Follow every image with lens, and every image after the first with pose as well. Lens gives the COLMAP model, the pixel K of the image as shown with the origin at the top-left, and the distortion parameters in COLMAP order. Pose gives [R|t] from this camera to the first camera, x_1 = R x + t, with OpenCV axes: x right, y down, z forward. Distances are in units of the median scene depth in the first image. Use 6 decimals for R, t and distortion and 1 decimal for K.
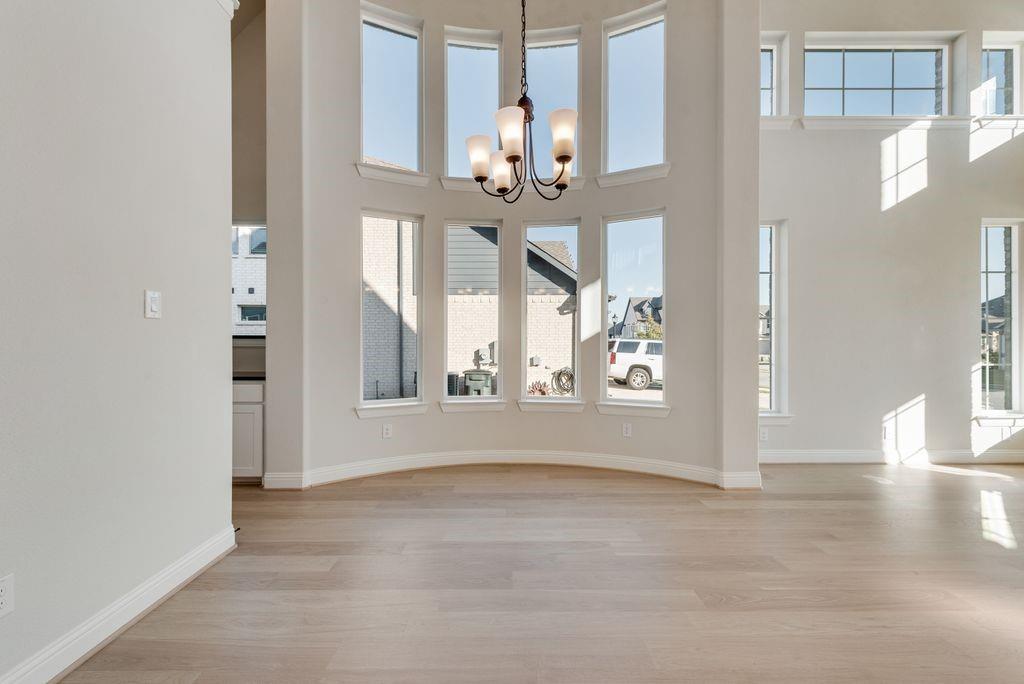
lens RADIAL K [[399.1, 0, 509.9], [0, 399.1, 341.5], [0, 0, 1]] dist [0.006699, -0.001544]
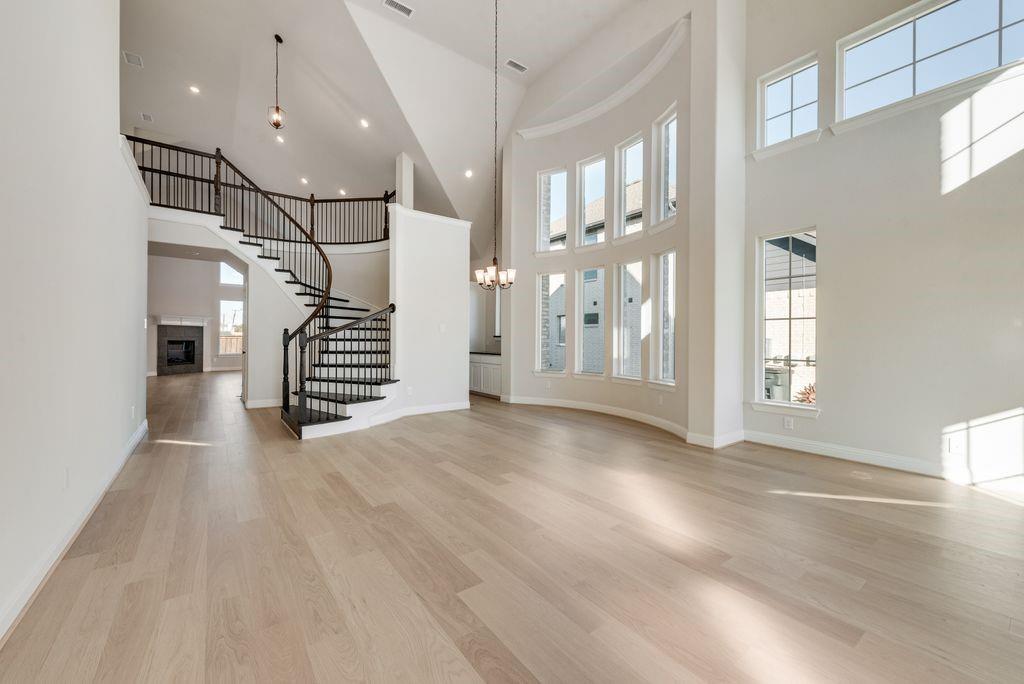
lens RADIAL K [[399.1, 0, 504.8], [0, 399.1, 337.4], [0, 0, 1]] dist [0.006699, -0.001544]
pose [[0.592206, 0.002672, -0.805782, 1.104730], [-0.003812, 0.999993, 0.000515, -0.006277], [0.805778, 0.002767, 0.592212, -0.314616]]
